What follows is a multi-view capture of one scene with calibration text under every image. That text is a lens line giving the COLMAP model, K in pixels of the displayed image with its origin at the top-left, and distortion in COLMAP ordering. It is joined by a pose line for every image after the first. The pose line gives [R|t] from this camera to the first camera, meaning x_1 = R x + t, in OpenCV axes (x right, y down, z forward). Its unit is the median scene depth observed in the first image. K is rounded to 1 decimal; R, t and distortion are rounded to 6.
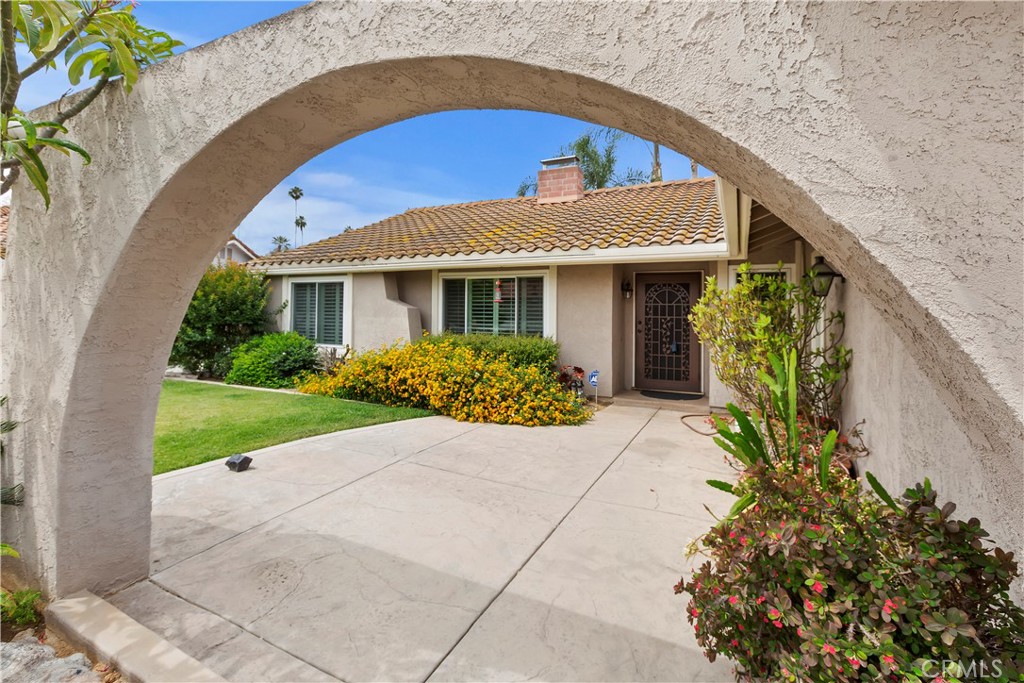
lens RADIAL K [[461.3, 0, 533.8], [0, 461.3, 303.0], [0, 0, 1]] dist [-0.011556, -0.000132]
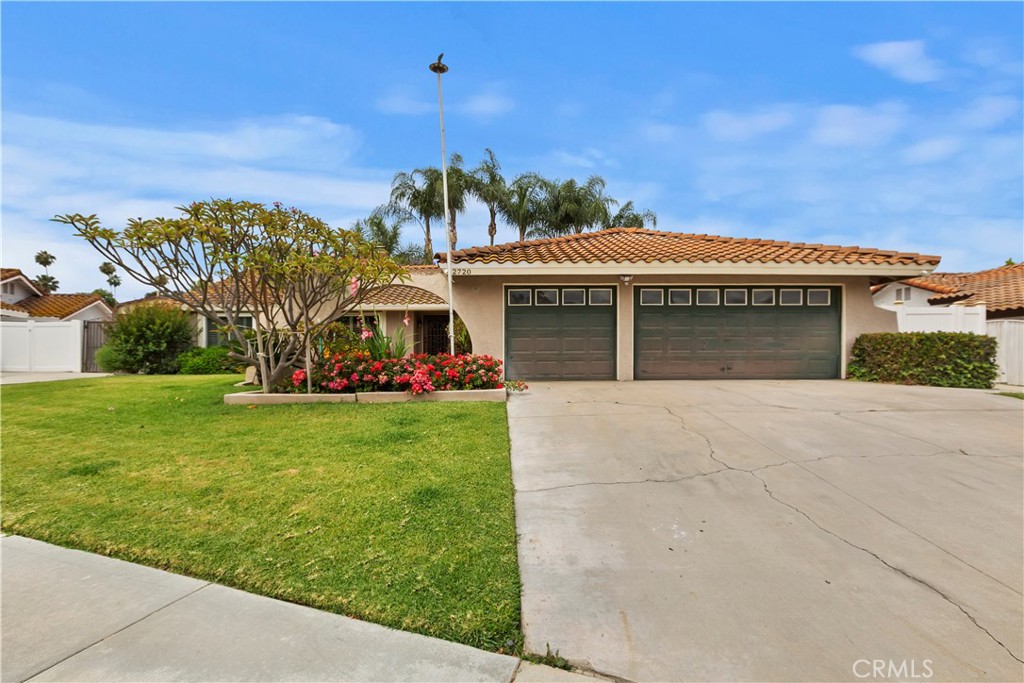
lens RADIAL K [[464.3, 0, 531.0], [0, 464.3, 347.6], [0, 0, 1]] dist [0.000278, -0.000166]
pose [[0.884166, -0.008805, 0.467089, -0.314064], [0.009799, 0.999952, 0.000301, 0.081466], [-0.467070, 0.004311, 0.884210, -1.035057]]
